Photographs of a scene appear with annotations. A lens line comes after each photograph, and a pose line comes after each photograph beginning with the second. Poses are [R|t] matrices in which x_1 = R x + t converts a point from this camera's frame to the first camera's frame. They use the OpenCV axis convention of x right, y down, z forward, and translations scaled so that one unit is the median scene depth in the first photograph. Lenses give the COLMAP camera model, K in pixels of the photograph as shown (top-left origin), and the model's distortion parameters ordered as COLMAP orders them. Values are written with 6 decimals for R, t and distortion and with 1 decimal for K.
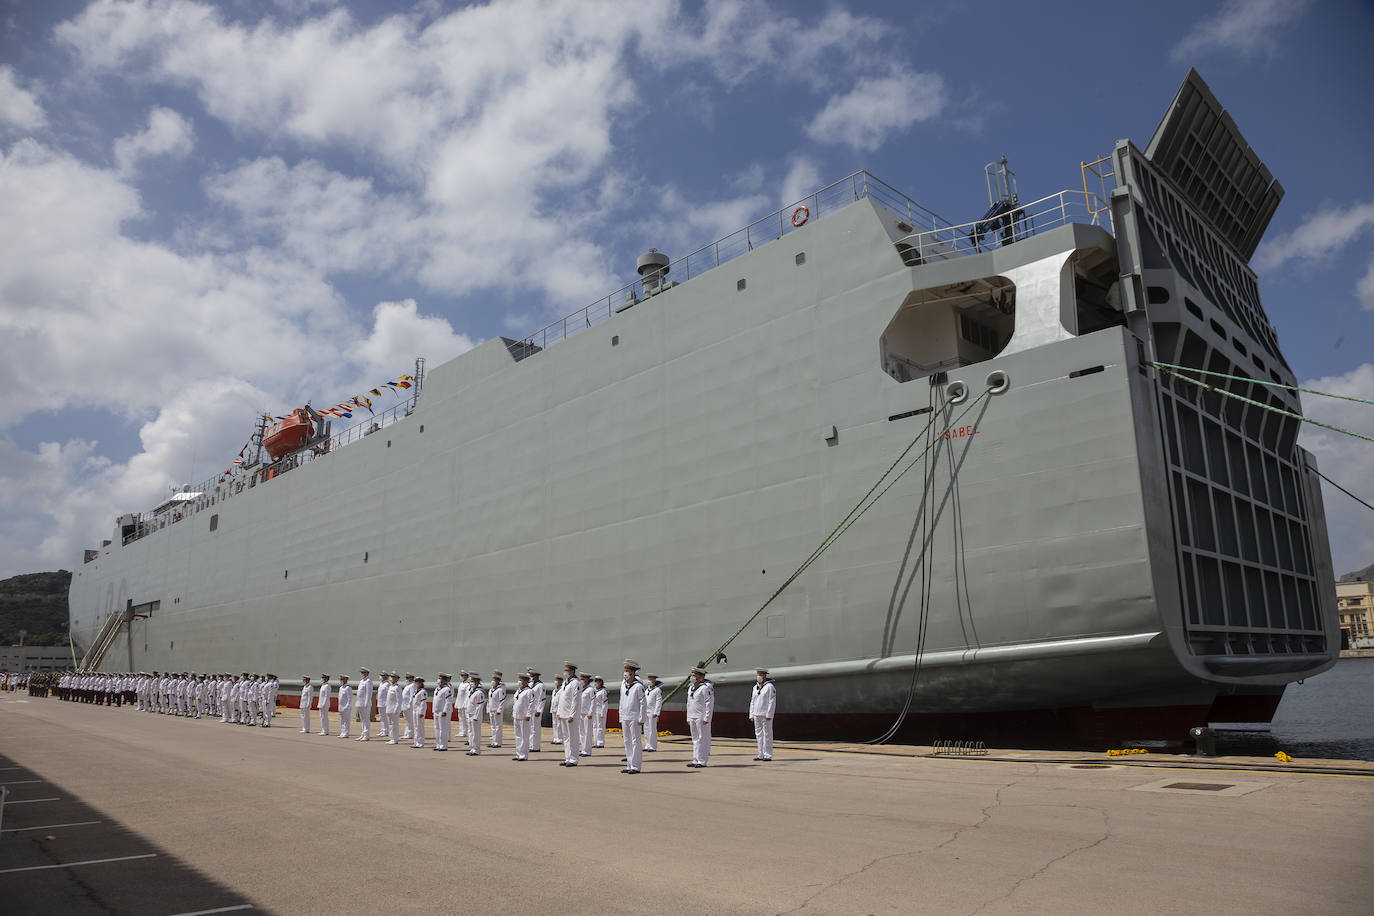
lens RADIAL K [[941.2, 0, 682.7], [0, 941.2, 448.6], [0, 0, 1]] dist [-0.095682, 0.003154]
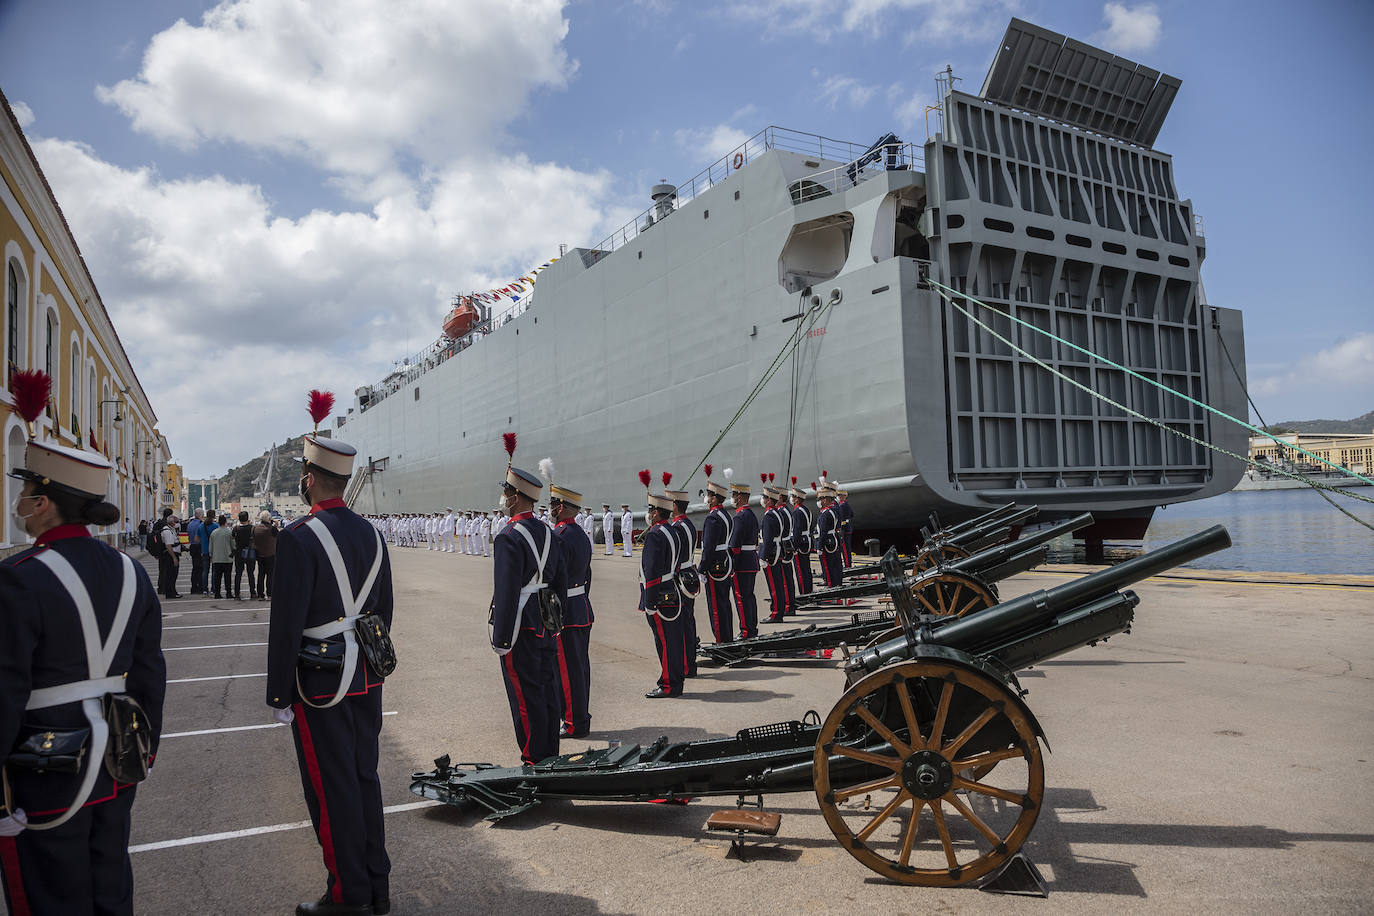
lens RADIAL K [[941.2, 0, 688.8], [0, 941.2, 461.9], [0, 0, 1]] dist [-0.095682, 0.003154]
pose [[0.970023, -0.032948, -0.240770, 0.366964], [0.079286, 0.979460, 0.185396, -0.085383], [0.229716, -0.198928, 0.952711, -0.340522]]
